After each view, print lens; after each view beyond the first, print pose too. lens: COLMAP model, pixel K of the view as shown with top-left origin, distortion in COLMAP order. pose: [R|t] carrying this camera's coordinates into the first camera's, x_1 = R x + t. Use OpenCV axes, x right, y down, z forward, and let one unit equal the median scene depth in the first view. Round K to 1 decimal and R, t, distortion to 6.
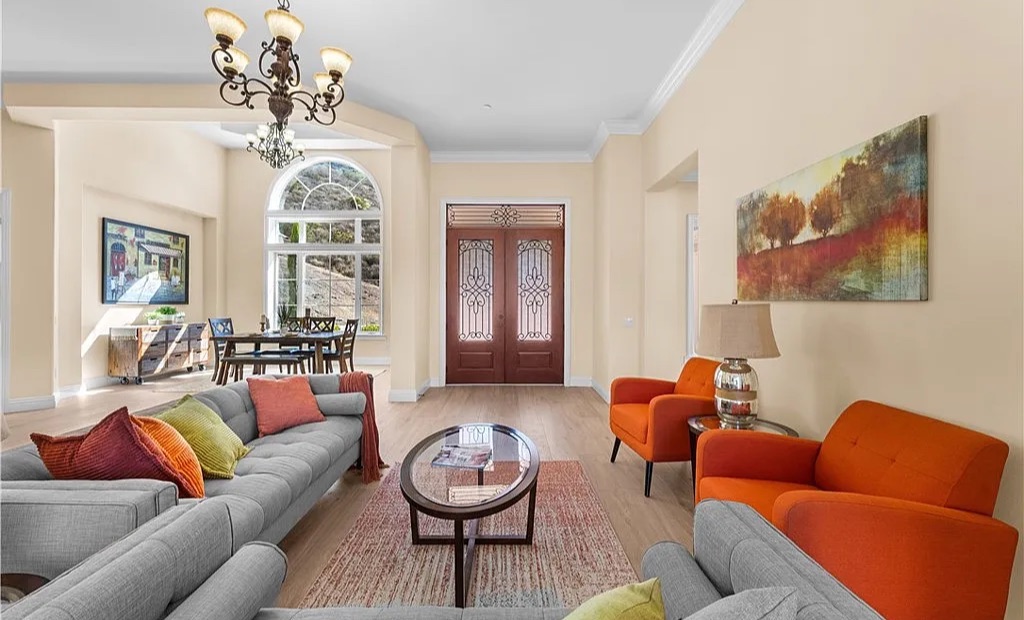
lens RADIAL K [[406.5, 0, 506.0], [0, 406.5, 305.6], [0, 0, 1]] dist [-0.000525, -0.000032]
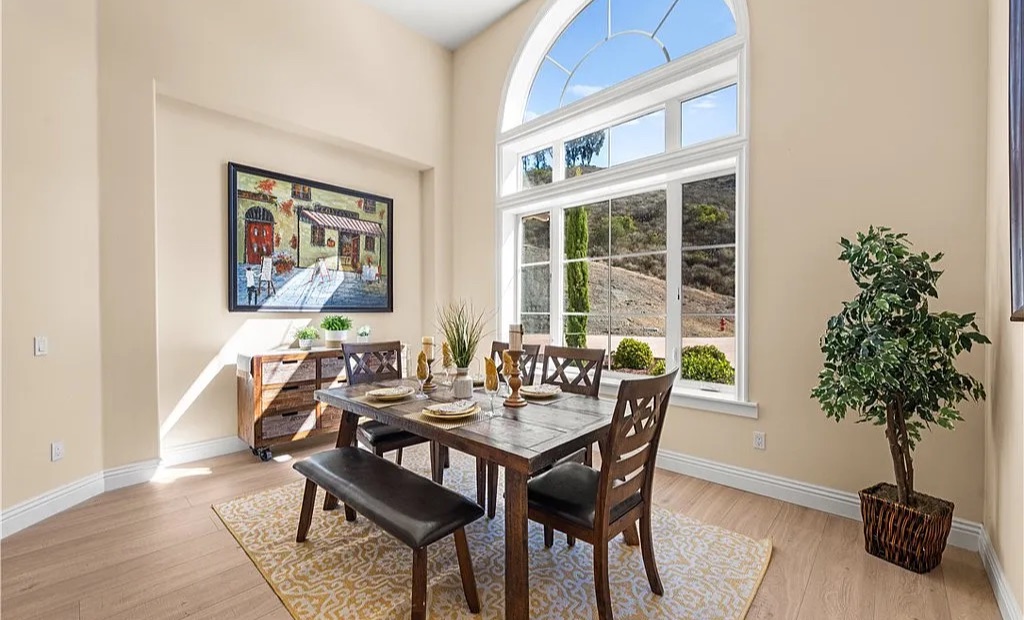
lens RADIAL K [[406.5, 0, 504.6], [0, 406.5, 313.4], [0, 0, 1]] dist [-0.000525, -0.000032]
pose [[0.733098, 0.004666, -0.680107, -0.276627], [-0.002897, 0.999989, 0.003738, -0.004855], [0.680116, -0.000770, 0.733104, 0.754068]]
